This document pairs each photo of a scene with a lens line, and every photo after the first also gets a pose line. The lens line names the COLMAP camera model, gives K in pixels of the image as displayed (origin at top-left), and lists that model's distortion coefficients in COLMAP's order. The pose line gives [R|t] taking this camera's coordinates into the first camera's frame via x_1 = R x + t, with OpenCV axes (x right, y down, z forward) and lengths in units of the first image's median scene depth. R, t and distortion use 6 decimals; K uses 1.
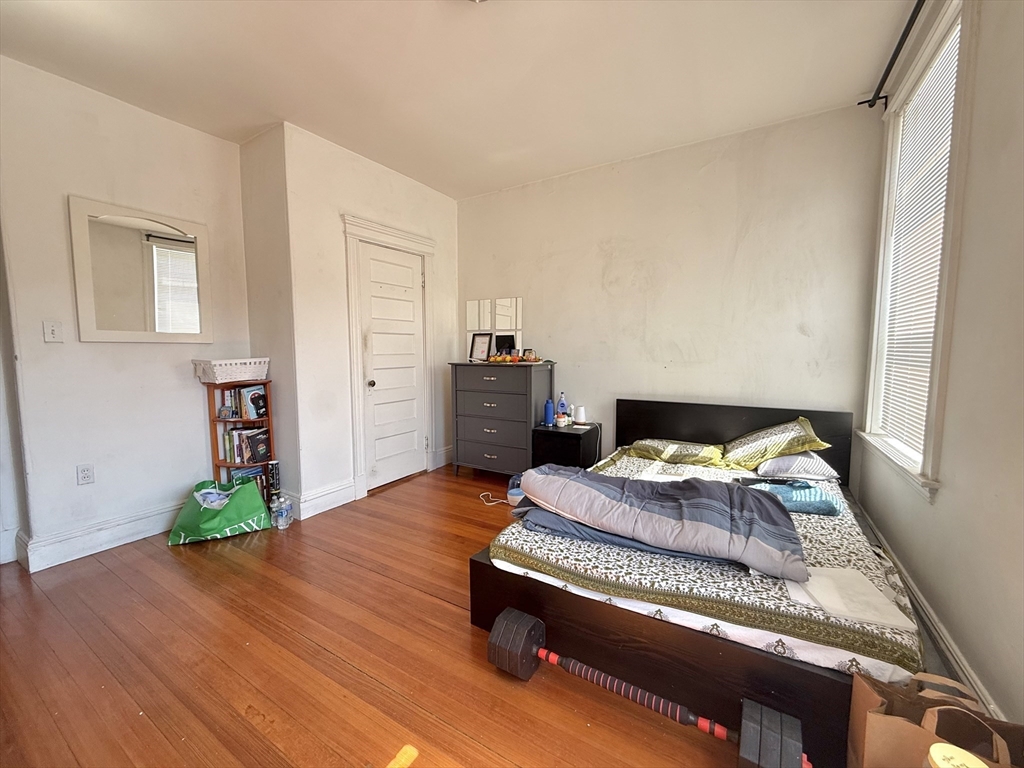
lens RADIAL K [[407.6, 0, 514.8], [0, 407.6, 381.0], [0, 0, 1]] dist [0.001422, 0.000897]
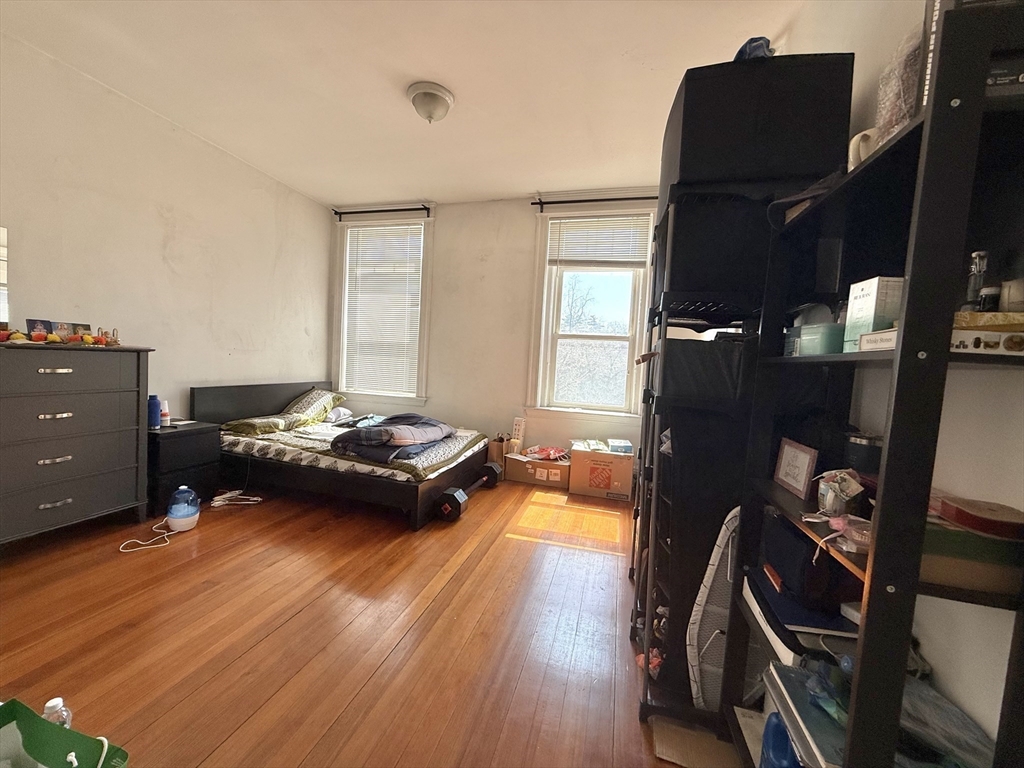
lens RADIAL K [[407.6, 0, 508.0], [0, 407.6, 382.7], [0, 0, 1]] dist [0.001422, 0.000897]
pose [[-0.255581, -0.060474, 0.964894, -0.850968], [0.016531, 0.997622, 0.066904, -0.018678], [-0.966646, 0.033050, -0.253974, 0.550489]]
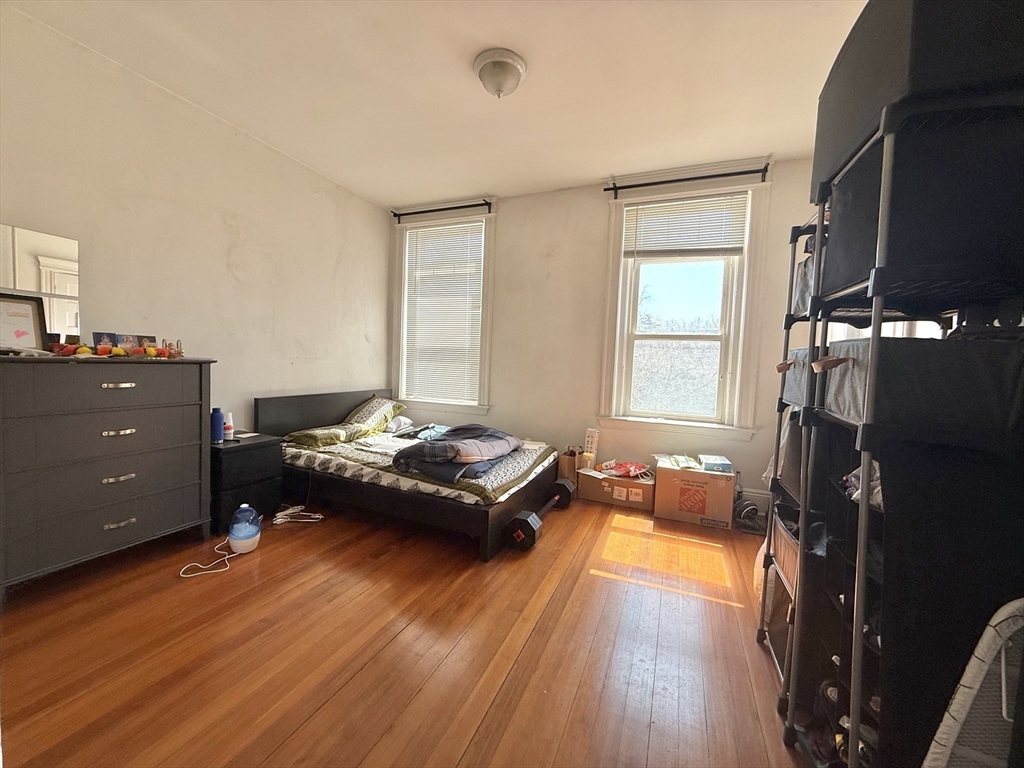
lens RADIAL K [[407.6, 0, 508.5], [0, 407.6, 383.1], [0, 0, 1]] dist [0.001422, 0.000897]
pose [[-0.134612, -0.054370, 0.989406, -0.736843], [0.033145, 0.997688, 0.059335, -0.026415], [-0.990344, 0.040781, -0.132499, 0.574145]]
